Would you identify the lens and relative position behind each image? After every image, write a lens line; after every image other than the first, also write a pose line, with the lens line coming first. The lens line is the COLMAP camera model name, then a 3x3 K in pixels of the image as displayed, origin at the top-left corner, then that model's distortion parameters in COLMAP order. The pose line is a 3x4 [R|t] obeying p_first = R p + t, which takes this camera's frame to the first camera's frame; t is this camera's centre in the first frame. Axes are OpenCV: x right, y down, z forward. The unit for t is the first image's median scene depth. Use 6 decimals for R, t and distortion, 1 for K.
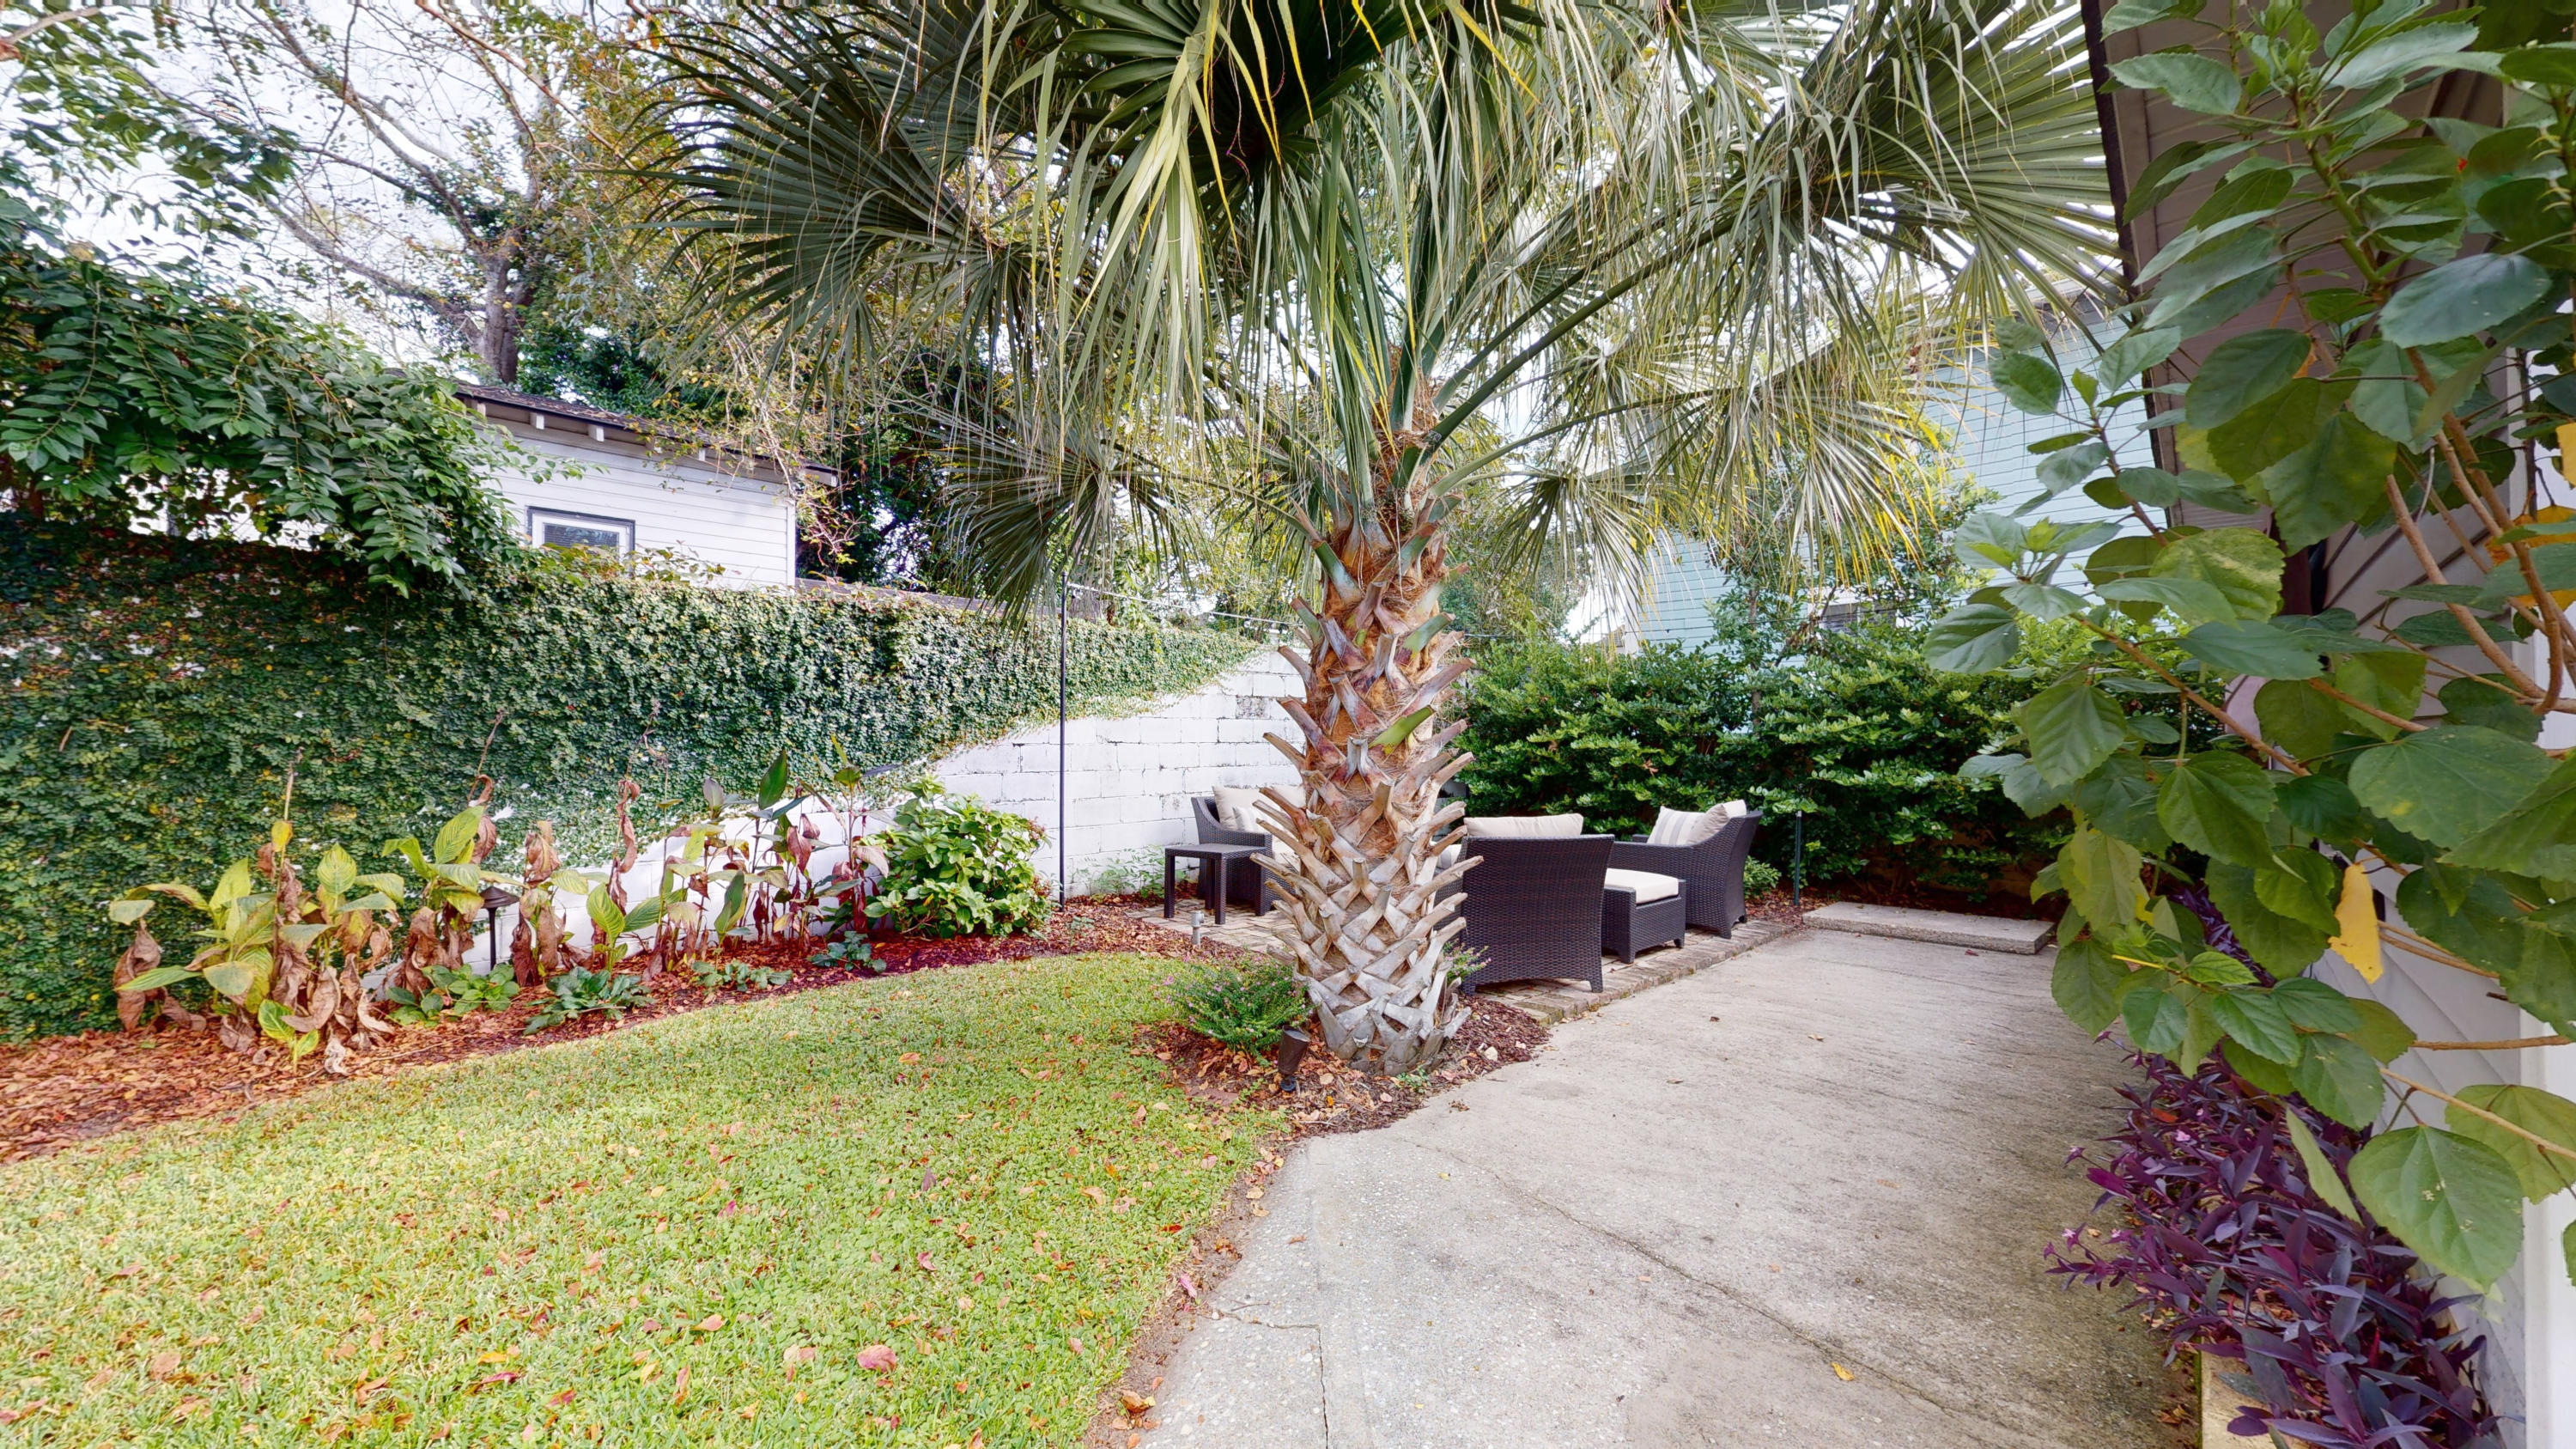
lens RADIAL K [[946.9, 0, 1286.5], [0, 946.9, 729.2], [0, 0, 1]] dist [0.000168, -0.000010]
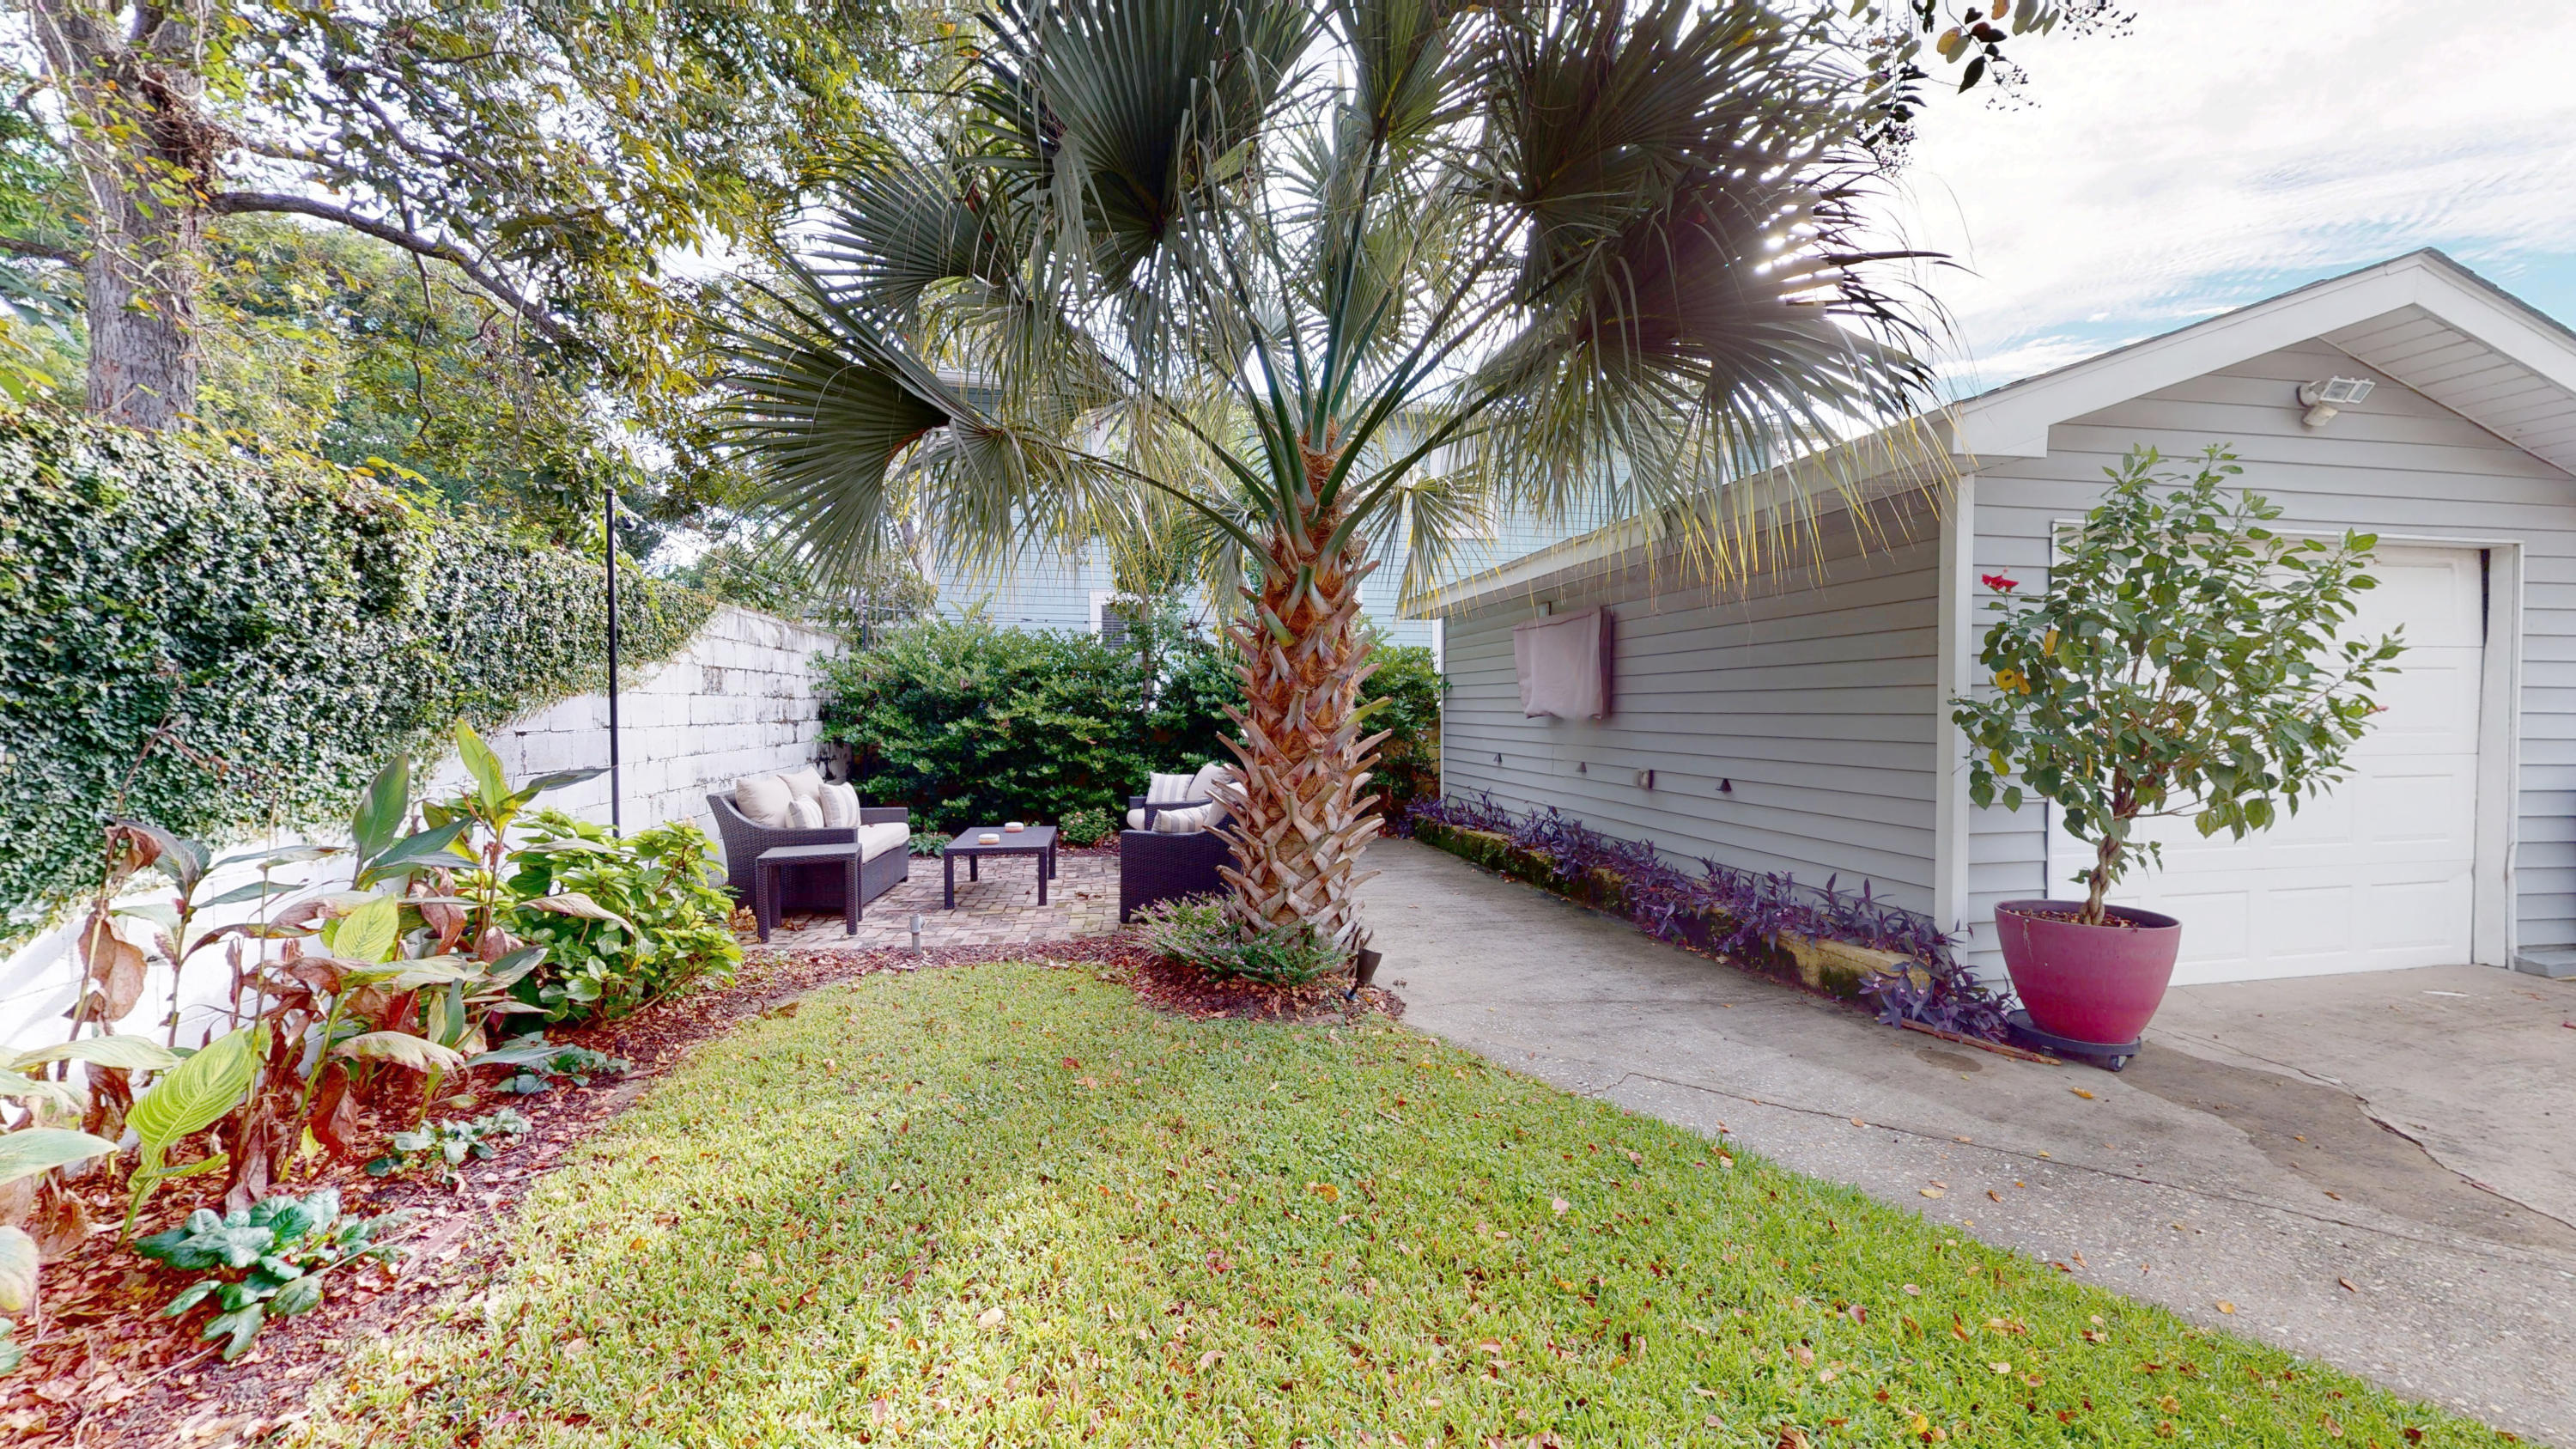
lens RADIAL K [[946.9, 0, 1286.5], [0, 946.9, 729.2], [0, 0, 1]] dist [0.000168, -0.000010]
pose [[0.566409, -0.018139, 0.823924, -0.676501], [-0.008109, 0.999587, 0.027581, -0.011633], [-0.824084, -0.022303, 0.566028, 0.220154]]
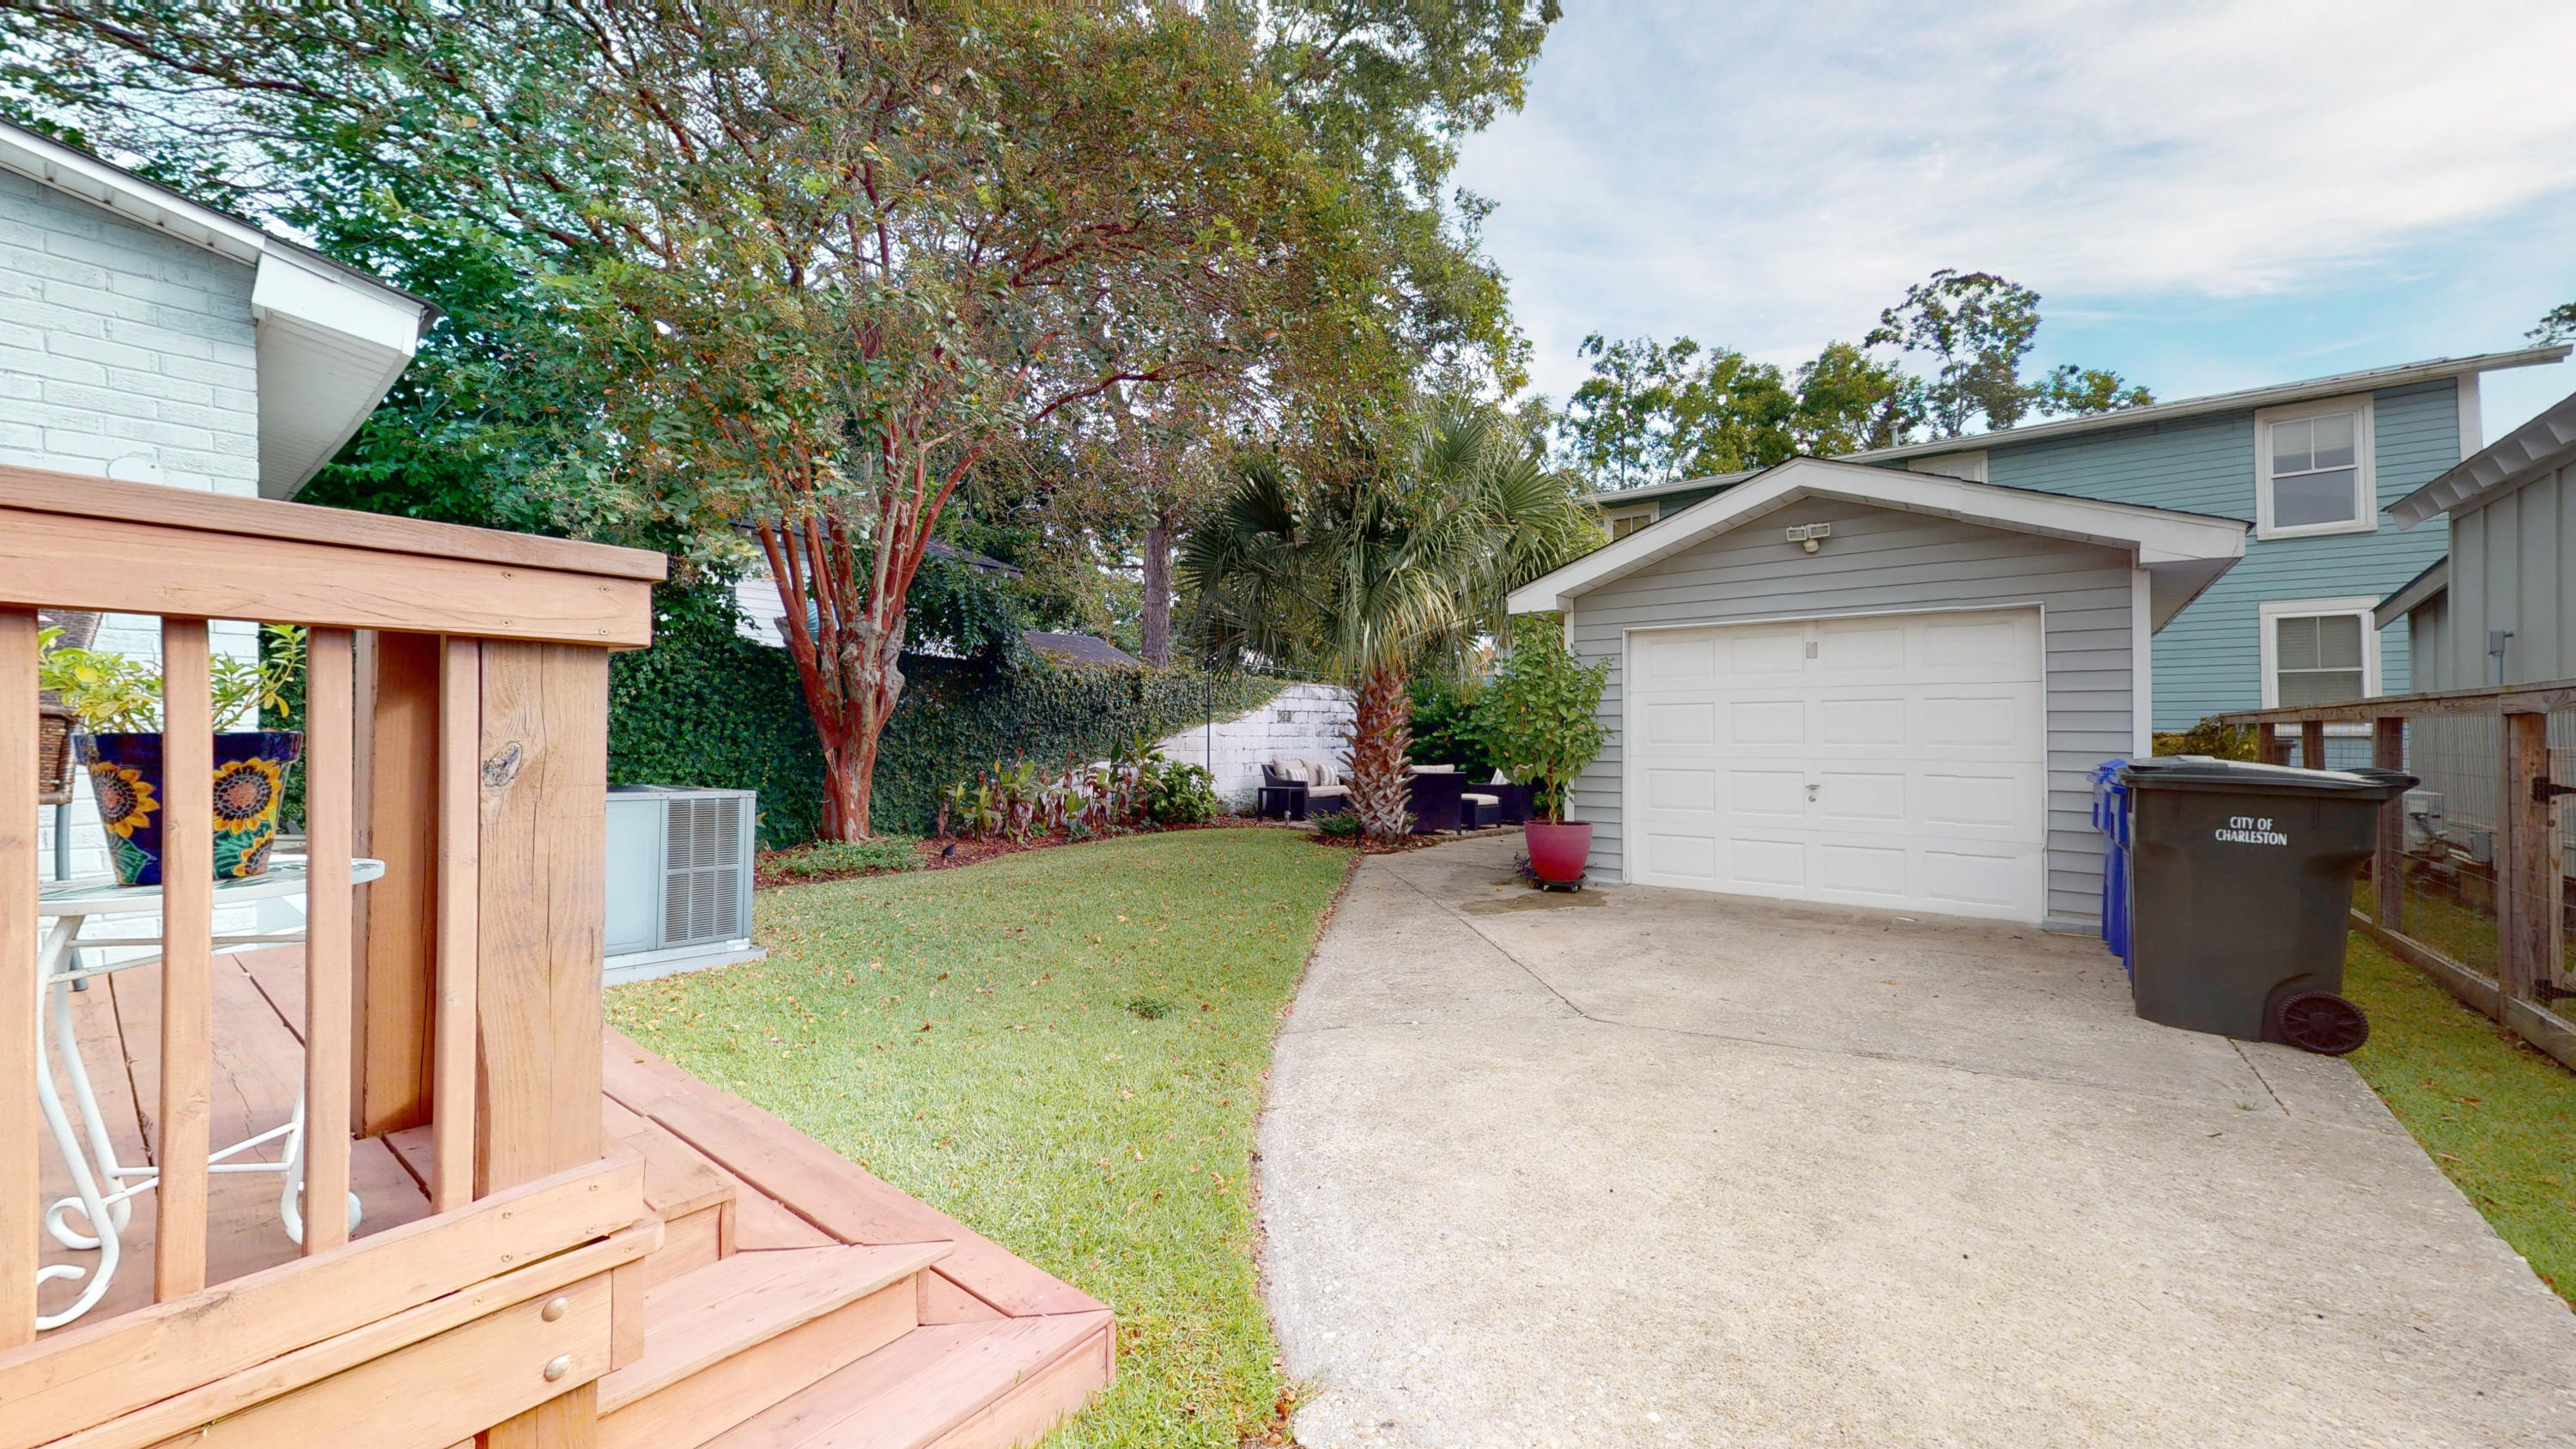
lens RADIAL K [[962.7, 0, 1266.7], [0, 962.7, 729.5], [0, 0, 1]] dist [-0.000590, -0.000023]
pose [[0.996859, 0.003051, 0.079141, -0.346036], [-0.003542, 0.999975, 0.006065, -0.015175], [-0.079120, -0.006326, 0.996845, -1.353936]]
